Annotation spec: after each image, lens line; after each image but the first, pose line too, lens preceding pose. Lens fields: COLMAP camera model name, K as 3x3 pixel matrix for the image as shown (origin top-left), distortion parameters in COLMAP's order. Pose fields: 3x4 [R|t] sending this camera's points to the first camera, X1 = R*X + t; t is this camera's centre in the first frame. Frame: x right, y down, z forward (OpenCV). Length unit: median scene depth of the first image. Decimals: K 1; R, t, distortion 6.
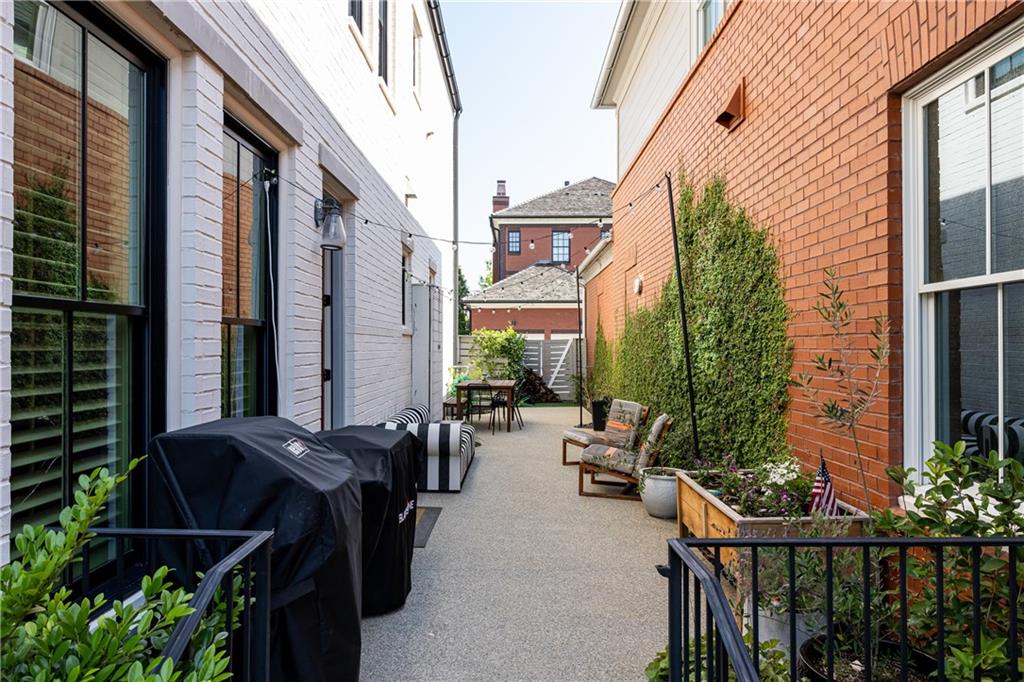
lens RADIAL K [[680.7, 0, 512.5], [0, 680.7, 338.3], [0, 0, 1]] dist [-0.007673, -0.000596]
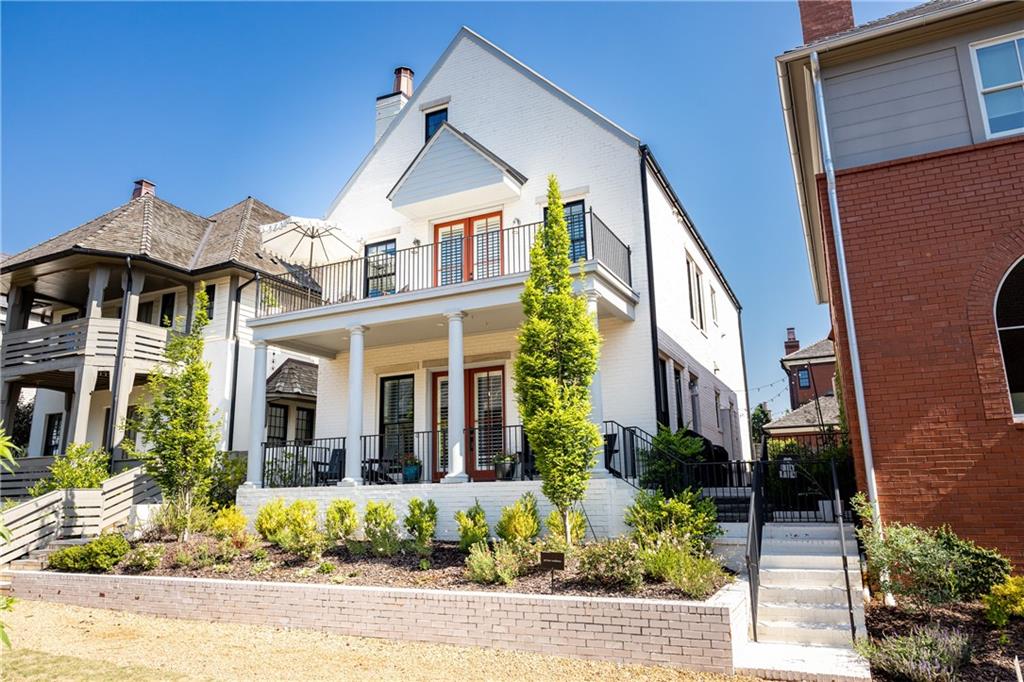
lens RADIAL K [[680.7, 0, 512.7], [0, 680.7, 337.0], [0, 0, 1]] dist [-0.007673, -0.000596]
pose [[0.901295, -0.114103, -0.417910, 0.109847], [0.023053, 0.975955, -0.216749, 0.089094], [0.432593, 0.185721, 0.882254, -0.730407]]
